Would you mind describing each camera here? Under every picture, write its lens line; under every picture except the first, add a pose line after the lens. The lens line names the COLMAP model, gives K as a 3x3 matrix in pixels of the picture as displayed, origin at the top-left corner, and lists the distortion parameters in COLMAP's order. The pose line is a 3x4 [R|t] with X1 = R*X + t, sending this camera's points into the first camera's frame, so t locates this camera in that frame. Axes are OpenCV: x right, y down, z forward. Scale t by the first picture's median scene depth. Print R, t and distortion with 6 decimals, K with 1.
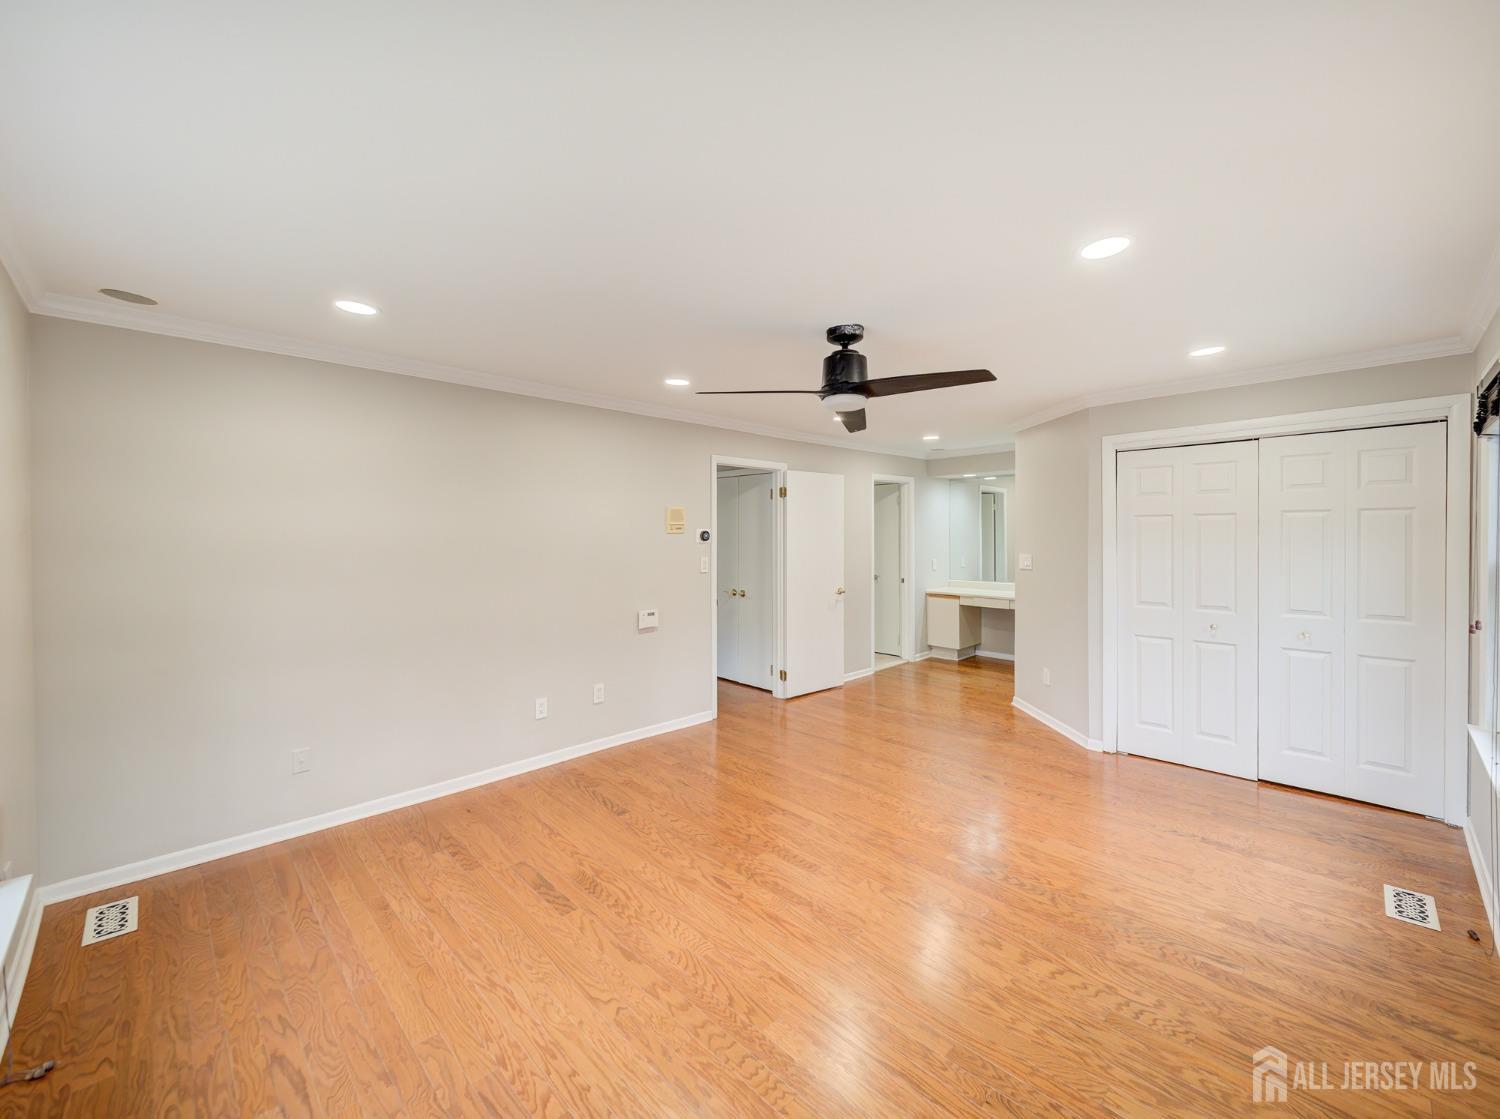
lens RADIAL K [[626.0, 0, 752.3], [0, 626.0, 526.4], [0, 0, 1]] dist [0.029083, -0.015155]
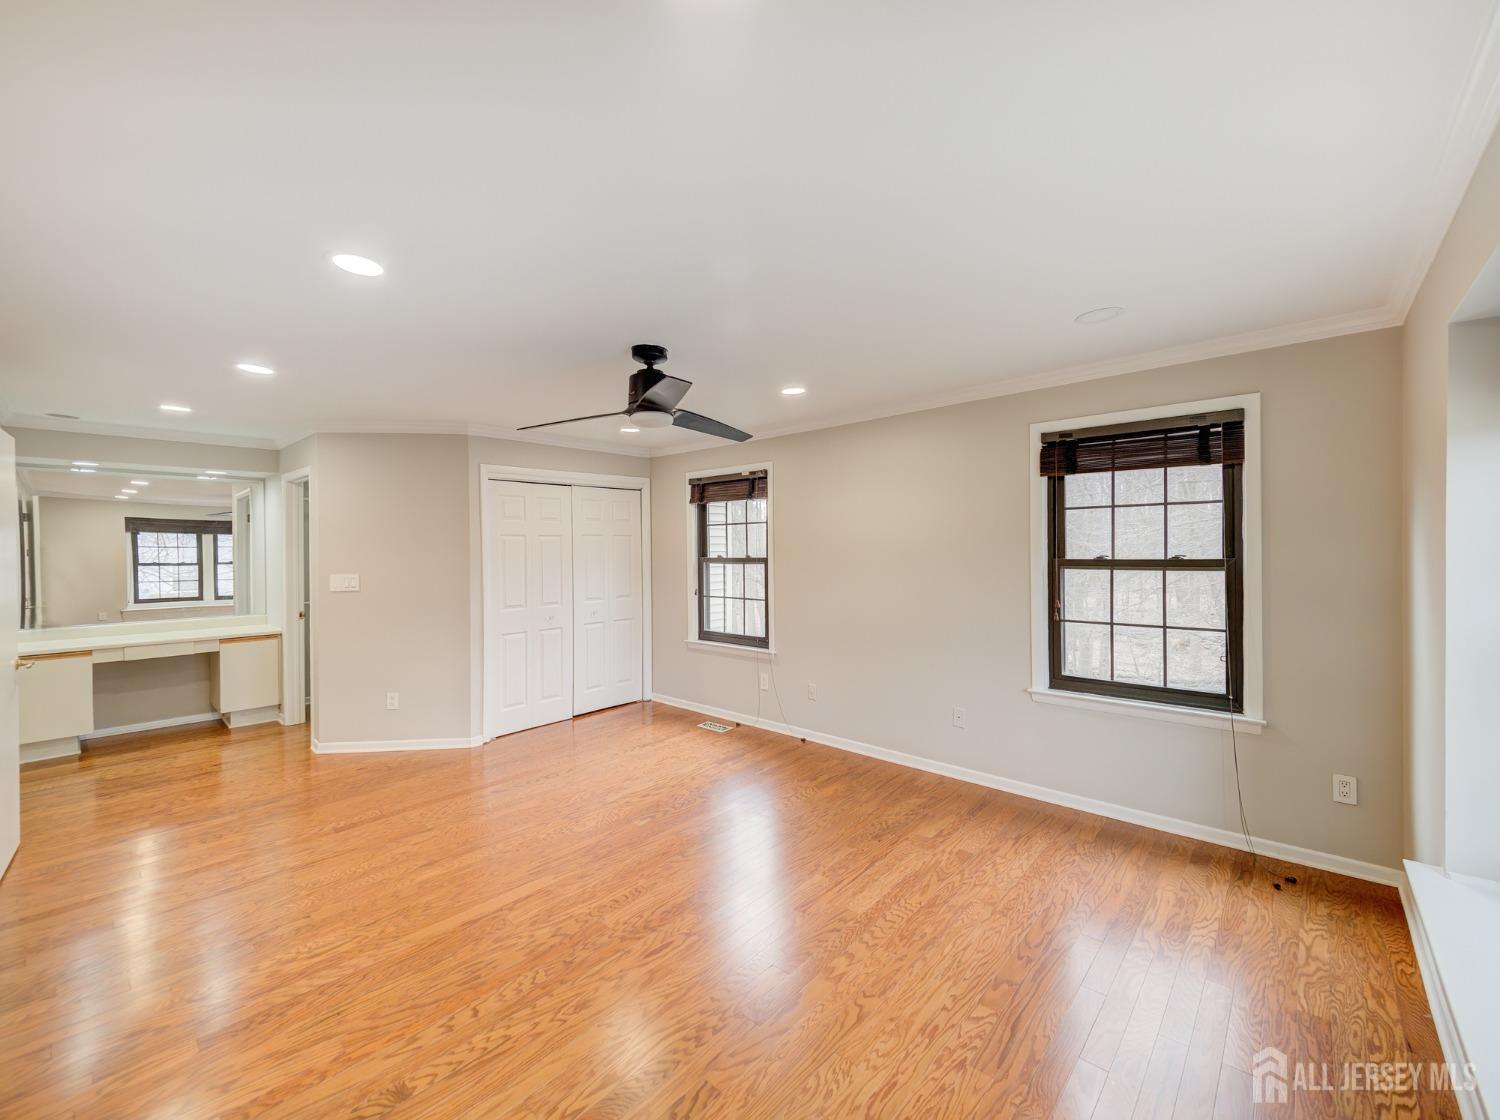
lens RADIAL K [[626.0, 0, 752.3], [0, 626.0, 526.9], [0, 0, 1]] dist [0.029083, -0.015155]
pose [[-0.077233, 0.038639, 0.996264, -0.993837], [0.001011, 0.999251, -0.038676, 0.027311], [-0.997013, -0.001980, -0.077214, 1.001352]]
